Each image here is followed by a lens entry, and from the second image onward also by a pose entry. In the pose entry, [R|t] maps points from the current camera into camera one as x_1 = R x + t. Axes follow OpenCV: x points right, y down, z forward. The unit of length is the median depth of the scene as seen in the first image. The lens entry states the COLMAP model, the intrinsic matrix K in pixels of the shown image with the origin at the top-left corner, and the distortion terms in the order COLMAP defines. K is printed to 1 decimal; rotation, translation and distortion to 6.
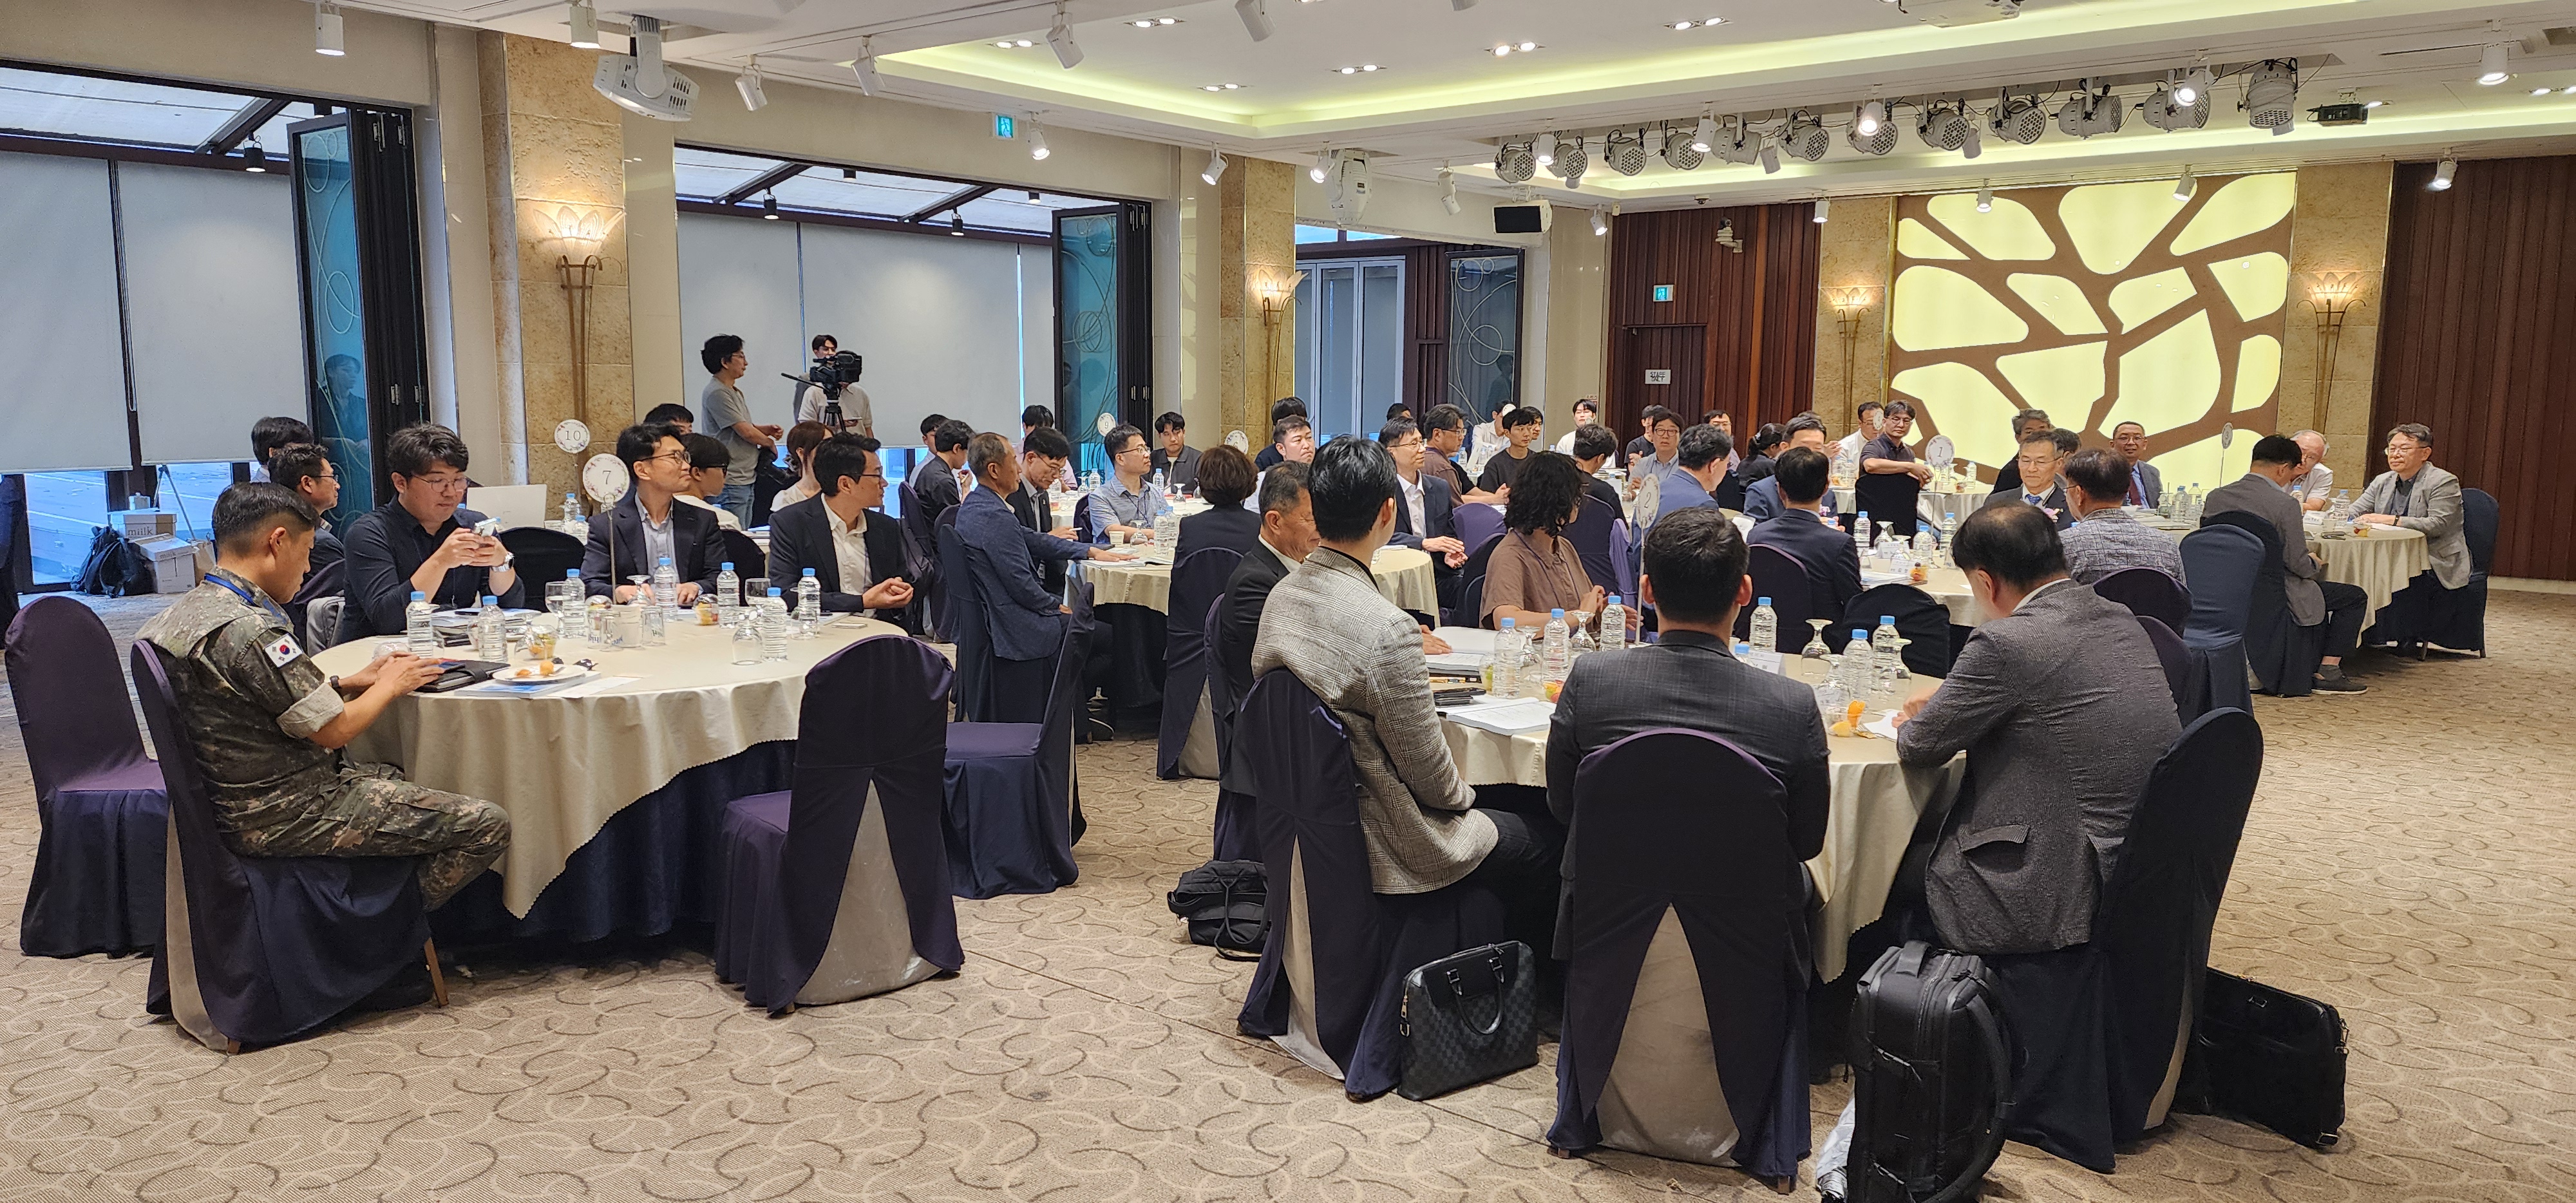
lens RADIAL K [[1696.6, 0, 1271.8], [0, 1696.6, 604.2], [0, 0, 1]] dist [0.051272, -0.004410]
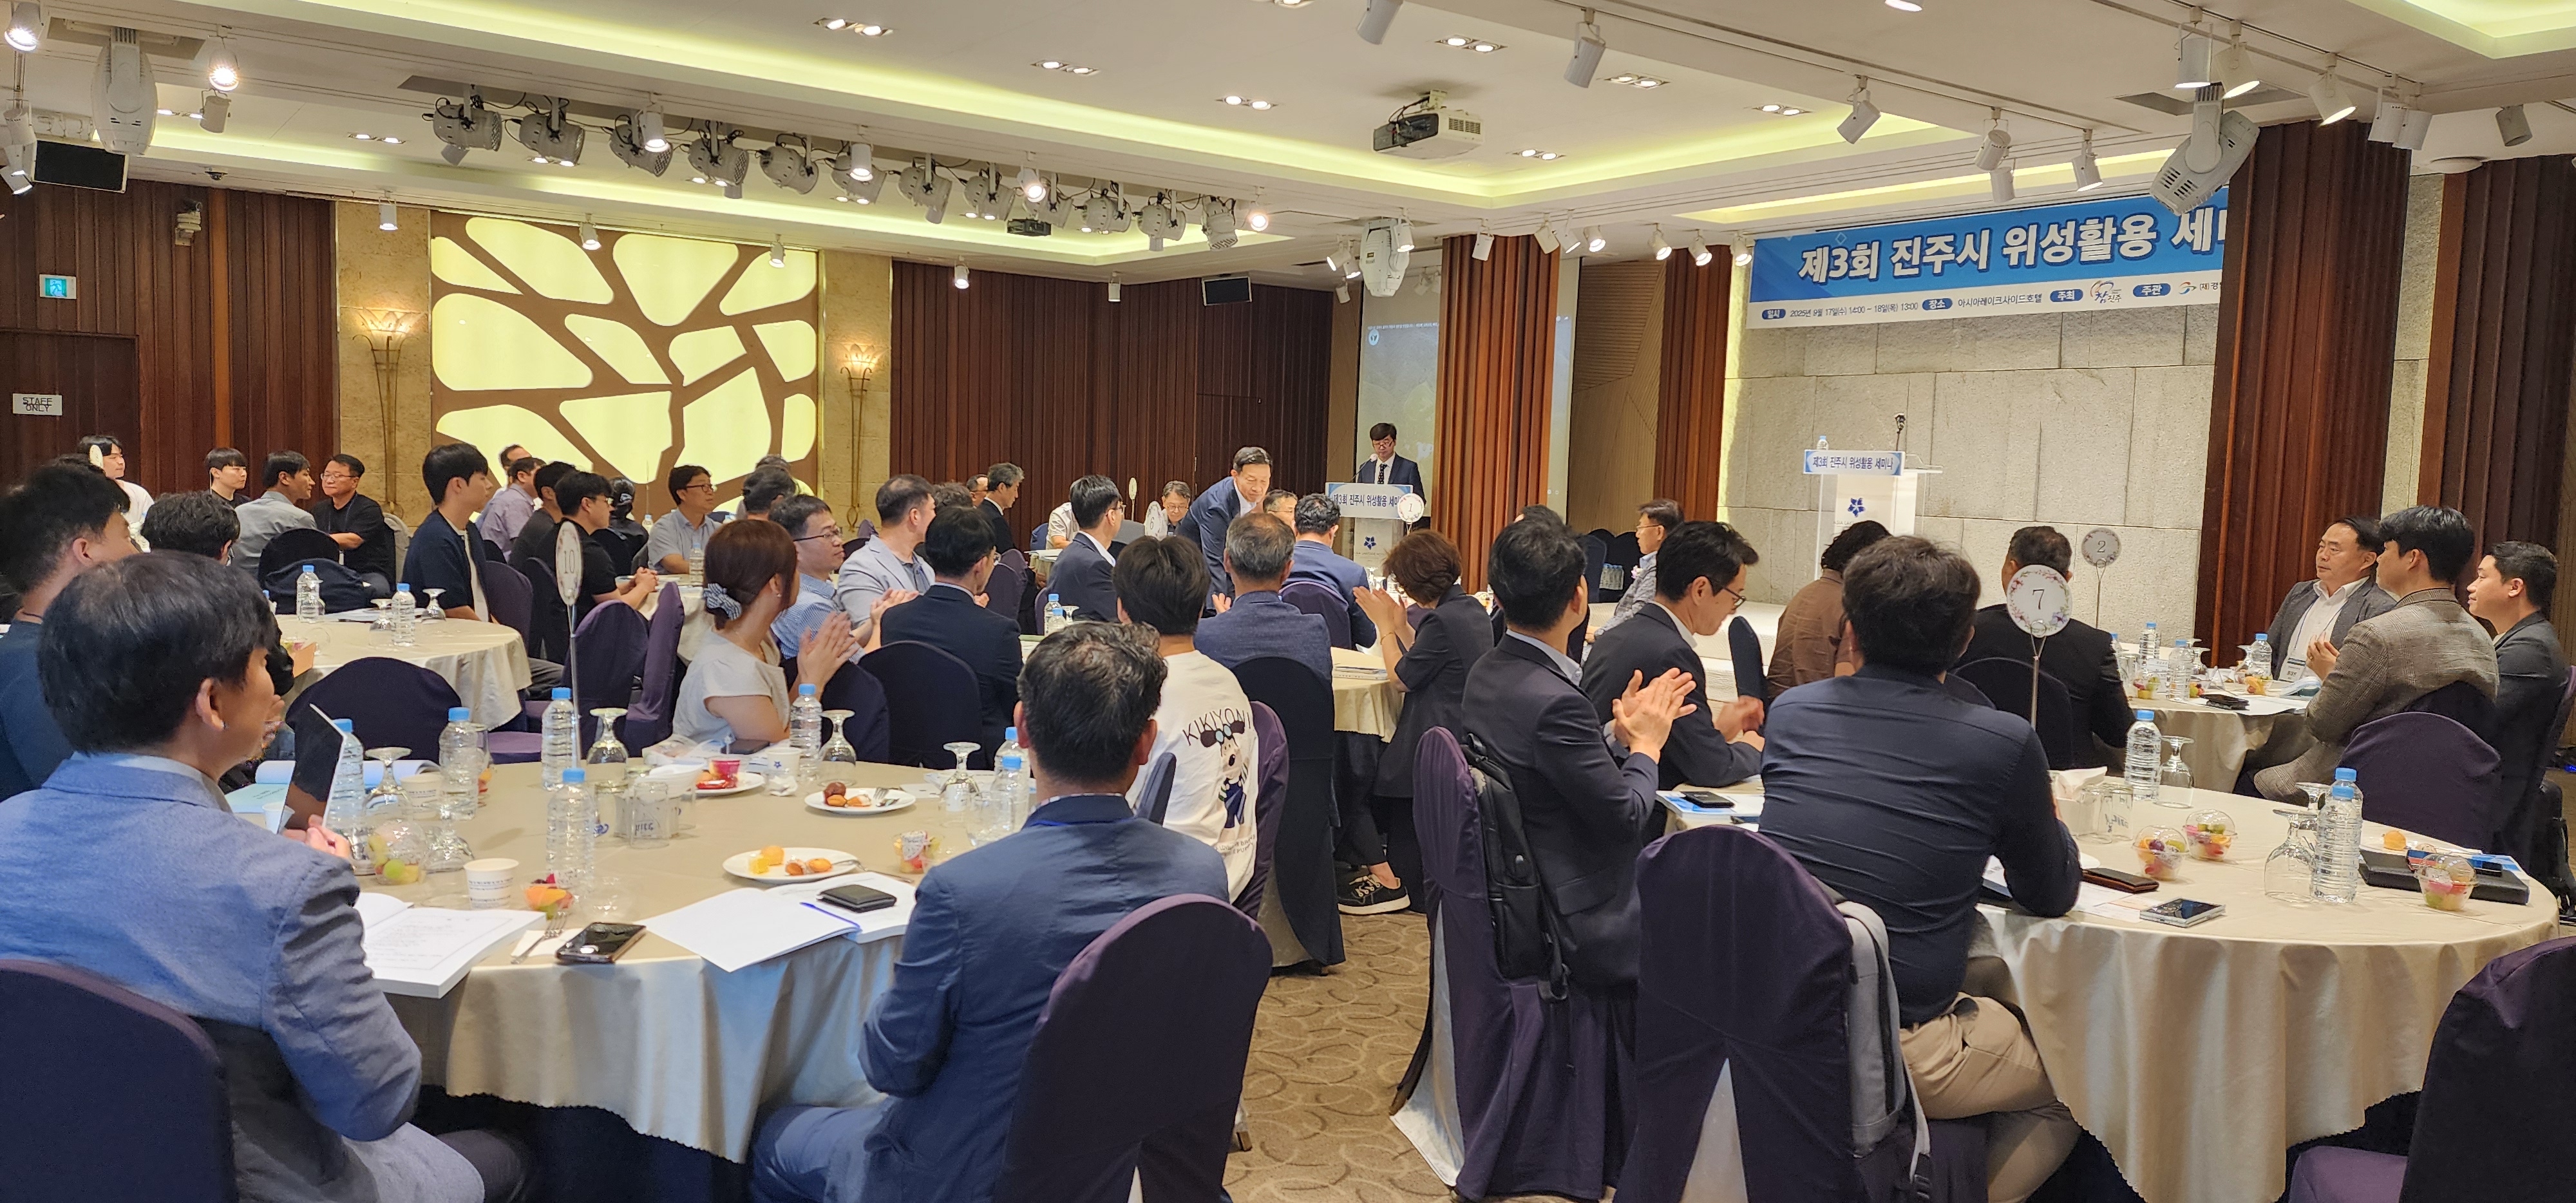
lens RADIAL K [[1696.6, 0, 1275.0], [0, 1696.6, 595.1], [0, 0, 1]] dist [0.051272, -0.004410]
pose [[0.243752, -0.087466, 0.965885, -0.407762], [0.096028, 0.993208, 0.065707, -0.066615], [-0.965072, 0.076736, 0.250495, 0.417546]]
